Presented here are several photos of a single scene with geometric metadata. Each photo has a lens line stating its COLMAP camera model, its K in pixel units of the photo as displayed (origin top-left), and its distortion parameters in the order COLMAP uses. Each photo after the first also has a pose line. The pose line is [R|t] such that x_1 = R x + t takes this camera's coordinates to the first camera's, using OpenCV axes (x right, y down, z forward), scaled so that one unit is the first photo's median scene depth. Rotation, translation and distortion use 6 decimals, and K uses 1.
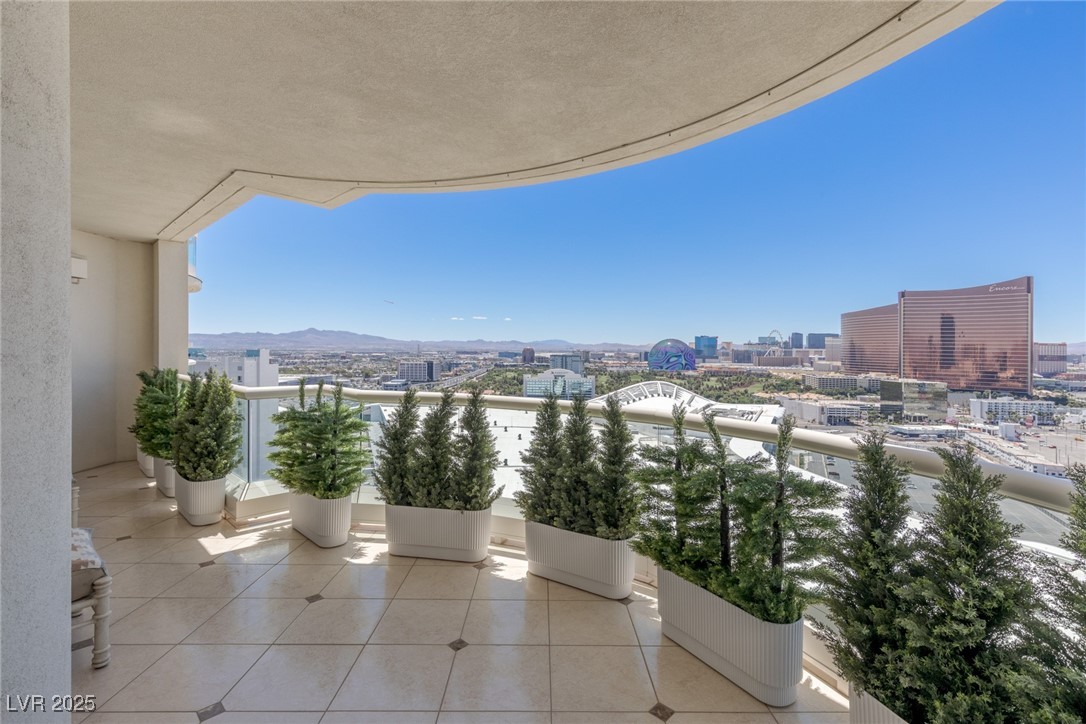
lens RADIAL K [[500.3, 0, 553.5], [0, 500.3, 339.4], [0, 0, 1]] dist [0.008099, -0.000917]
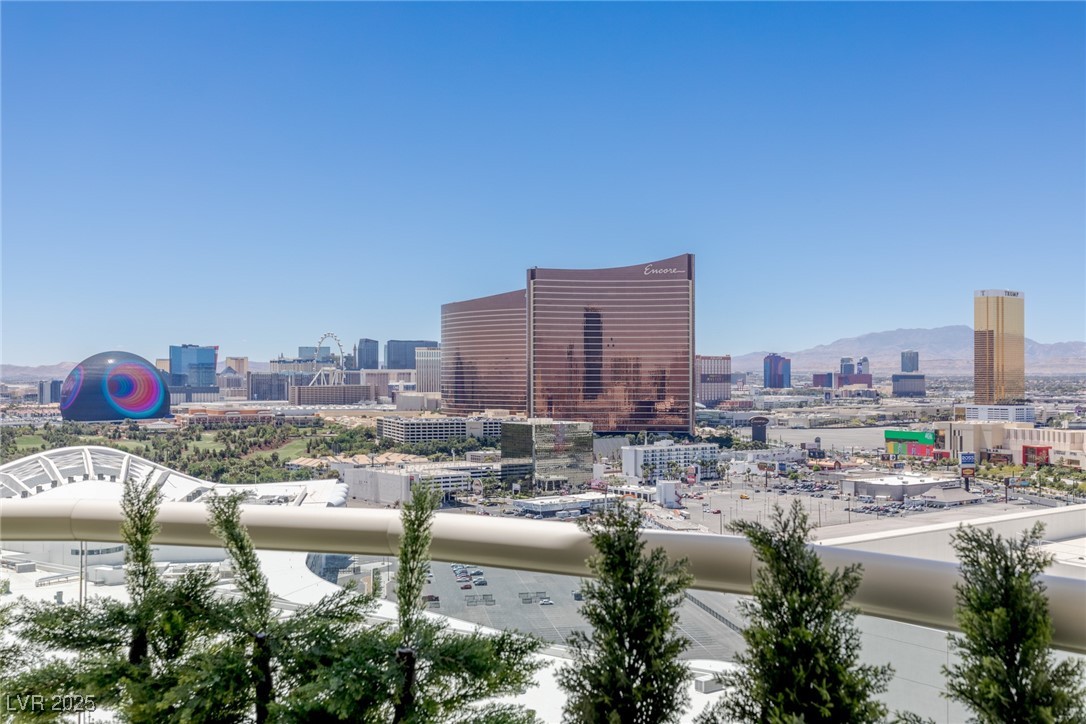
lens RADIAL K [[1048.6, 0, 542.5], [0, 1048.6, 347.7], [0, 0, 1]] dist [0.008940, 0.008159]
pose [[0.815556, -0.001086, 0.578677, 0.049656], [0.003573, 0.999989, -0.003159, 0.040341], [-0.578667, 0.004644, 0.815551, 0.220152]]
